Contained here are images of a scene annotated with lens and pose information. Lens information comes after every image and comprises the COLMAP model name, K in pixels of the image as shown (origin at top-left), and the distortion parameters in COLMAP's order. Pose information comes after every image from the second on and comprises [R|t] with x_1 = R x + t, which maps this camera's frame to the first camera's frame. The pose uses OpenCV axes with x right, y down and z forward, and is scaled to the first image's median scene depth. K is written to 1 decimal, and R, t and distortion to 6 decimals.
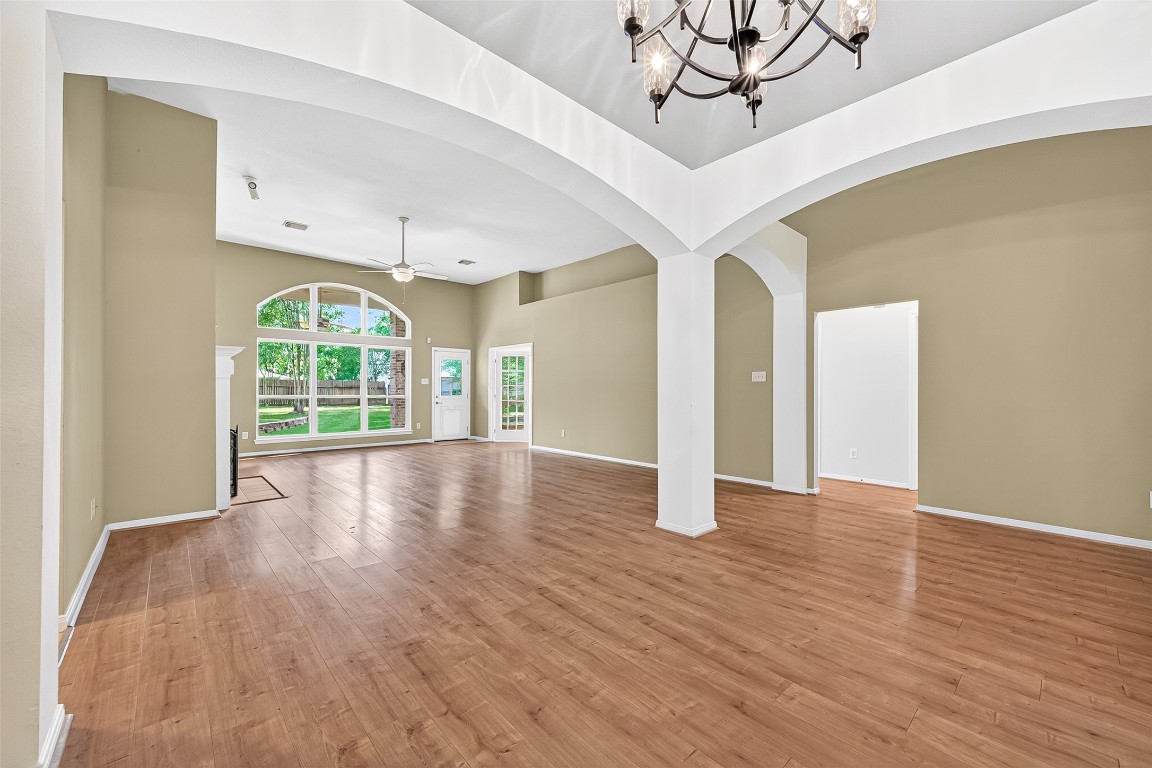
lens RADIAL K [[449.2, 0, 579.7], [0, 449.2, 388.6], [0, 0, 1]] dist [-0.000279, 0.000091]
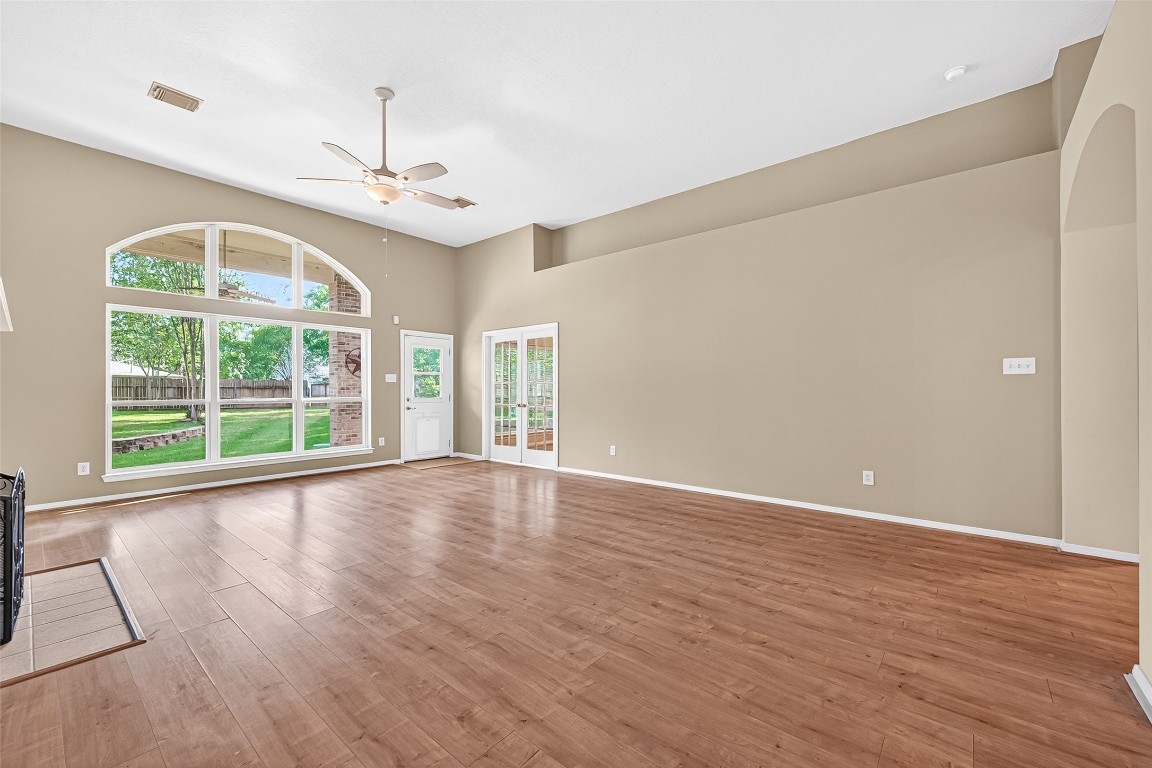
lens RADIAL K [[443.2, 0, 580.7], [0, 443.2, 389.8], [0, 0, 1]] dist [0.005187, -0.000035]
pose [[0.988218, -0.004867, 0.152976, -0.154898], [0.004235, 0.999981, 0.004456, 0.000599], [-0.152995, -0.003756, 0.988220, 0.263358]]
